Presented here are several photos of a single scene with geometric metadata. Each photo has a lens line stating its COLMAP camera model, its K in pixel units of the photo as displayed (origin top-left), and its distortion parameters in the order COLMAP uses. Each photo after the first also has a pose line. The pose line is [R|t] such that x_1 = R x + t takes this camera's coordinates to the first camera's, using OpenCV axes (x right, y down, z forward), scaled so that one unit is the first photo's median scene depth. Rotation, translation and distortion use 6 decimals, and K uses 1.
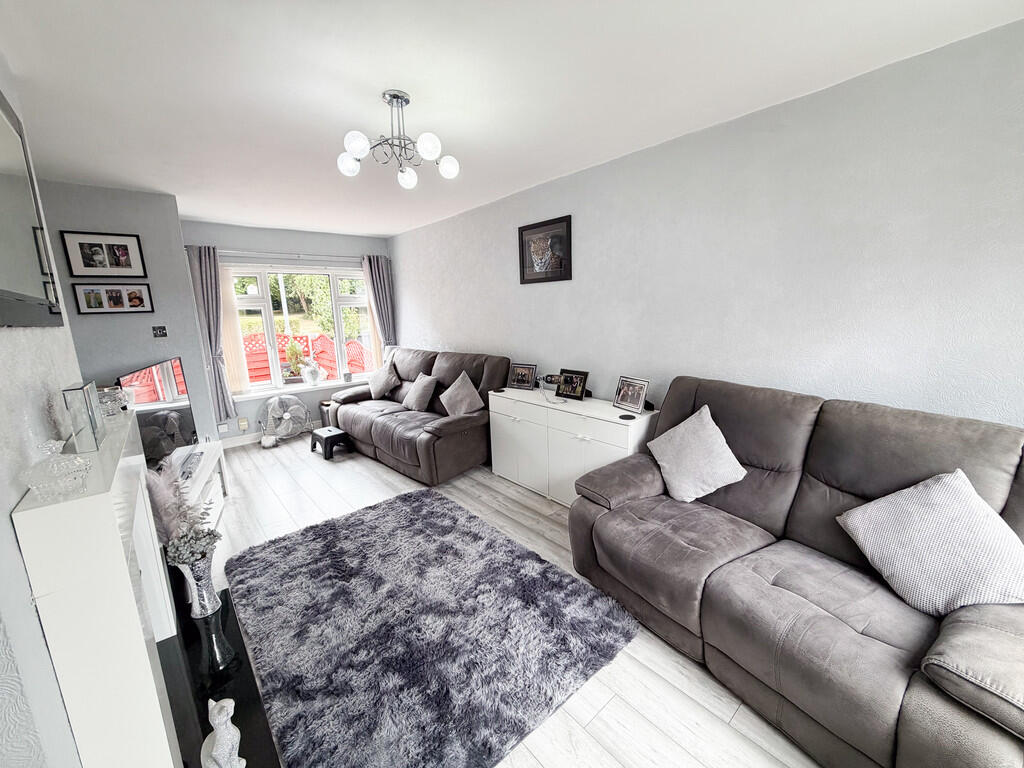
lens RADIAL K [[407.8, 0, 512.0], [0, 407.8, 384.0], [0, 0, 1]] dist [-0.000684, -0.000296]
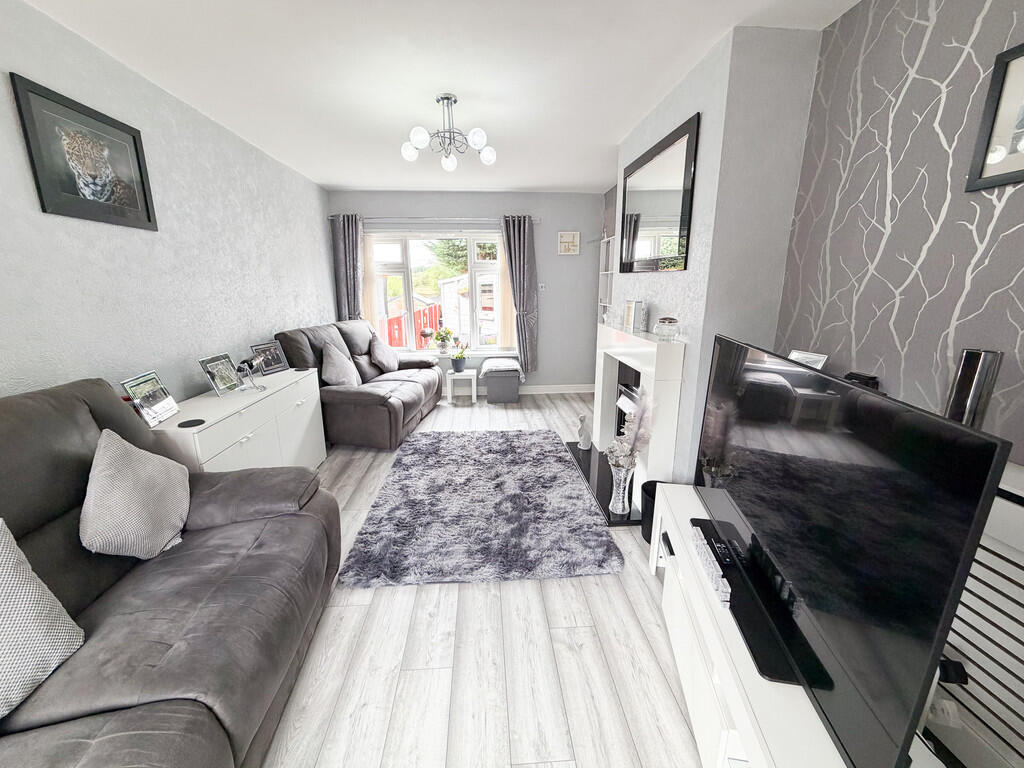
lens RADIAL K [[407.8, 0, 512.0], [0, 407.8, 384.0], [0, 0, 1]] dist [-0.000684, -0.000296]
pose [[-0.799921, -0.108172, 0.590276, -0.736761], [0.141289, 0.922021, 0.360437, -0.178481], [-0.583236, 0.371720, -0.722260, 1.213227]]
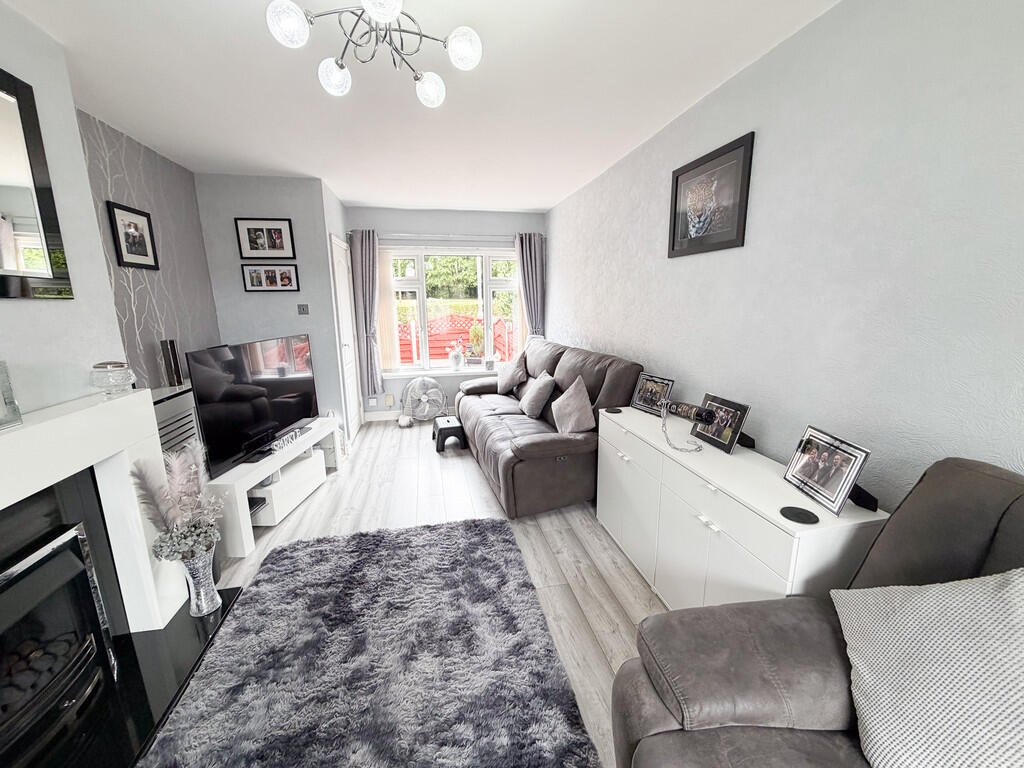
lens RADIAL K [[407.8, 0, 512.0], [0, 407.8, 384.0], [0, 0, 1]] dist [-0.000684, -0.000296]
pose [[0.874176, 0.121902, -0.470060, 0.152685], [-0.108150, 0.992541, 0.056271, -0.053680], [0.473413, 0.001647, 0.880839, 0.316152]]
